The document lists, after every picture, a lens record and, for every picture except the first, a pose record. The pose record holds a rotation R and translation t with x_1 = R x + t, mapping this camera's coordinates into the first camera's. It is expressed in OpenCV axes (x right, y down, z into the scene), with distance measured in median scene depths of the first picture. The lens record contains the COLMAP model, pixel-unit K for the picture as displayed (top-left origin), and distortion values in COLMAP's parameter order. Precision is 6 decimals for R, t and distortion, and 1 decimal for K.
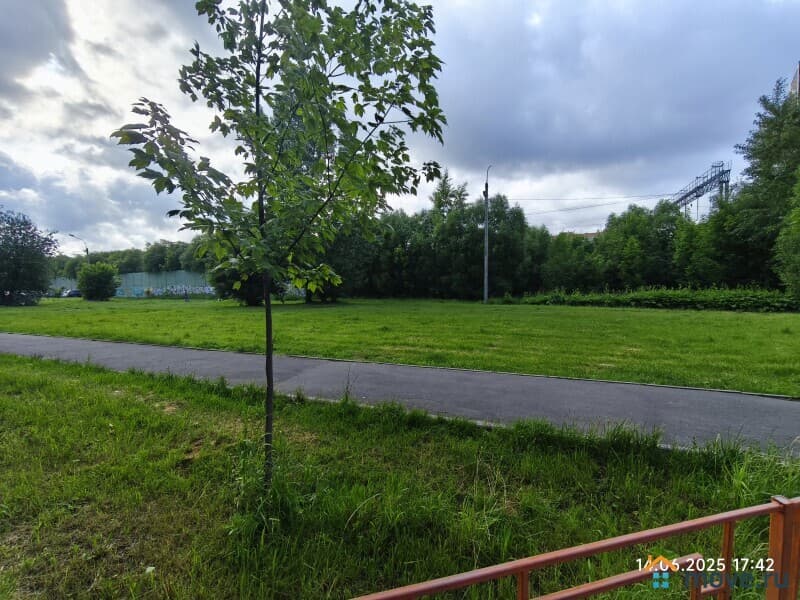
lens RADIAL K [[327.8, 0, 406.9], [0, 327.8, 296.8], [0, 0, 1]] dist [-0.006620, -0.000651]
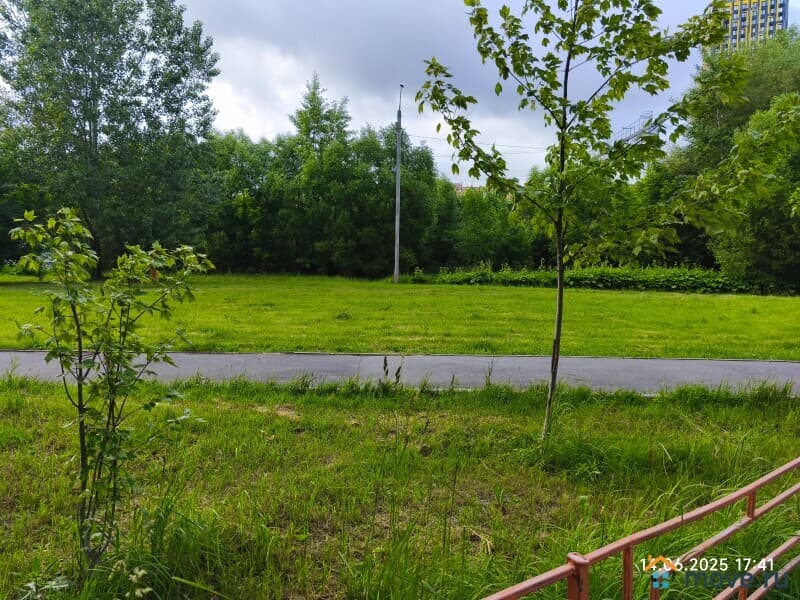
lens RADIAL K [[500.2, 0, 400.0], [0, 500.2, 300.0], [0, 0, 1]] dist [0.042990, -0.000675]
pose [[0.939408, -0.007207, 0.342726, -0.117269], [-0.011876, 0.998495, 0.053549, -0.000125], [-0.342596, -0.054375, 0.937908, -0.030481]]
